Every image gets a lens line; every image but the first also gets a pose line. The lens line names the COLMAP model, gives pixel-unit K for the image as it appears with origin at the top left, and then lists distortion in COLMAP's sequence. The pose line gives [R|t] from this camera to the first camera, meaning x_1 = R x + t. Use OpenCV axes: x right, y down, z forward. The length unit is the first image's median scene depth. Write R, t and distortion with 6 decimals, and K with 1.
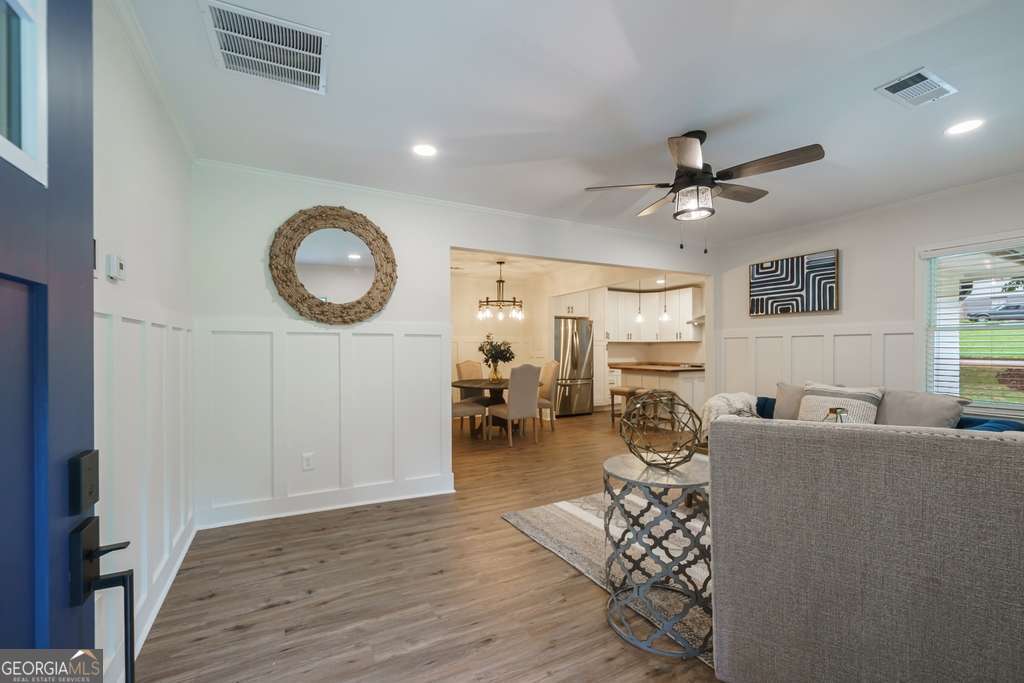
lens RADIAL K [[426.0, 0, 490.7], [0, 426.0, 360.2], [0, 0, 1]] dist [0.000613, 0.000047]
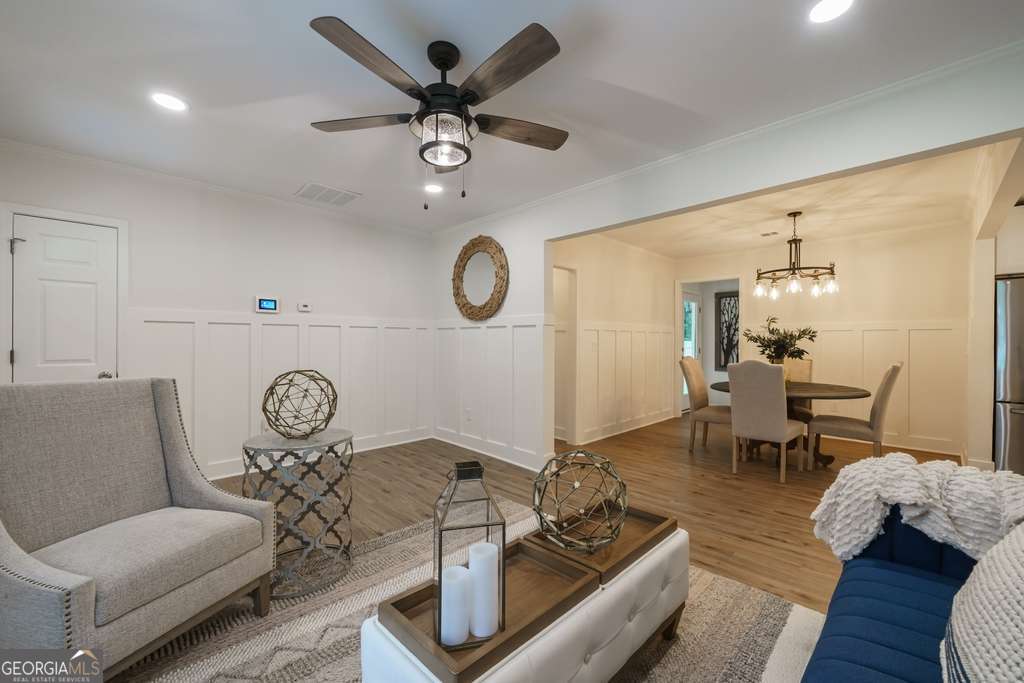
lens RADIAL K [[418.5, 0, 509.7], [0, 418.5, 346.4], [0, 0, 1]] dist [0.000315, 0.000130]
pose [[0.328789, 0.011657, -0.944332, 0.956870], [-0.028445, 0.999592, 0.002436, -0.006260], [0.943975, 0.026061, 0.328986, 0.641144]]
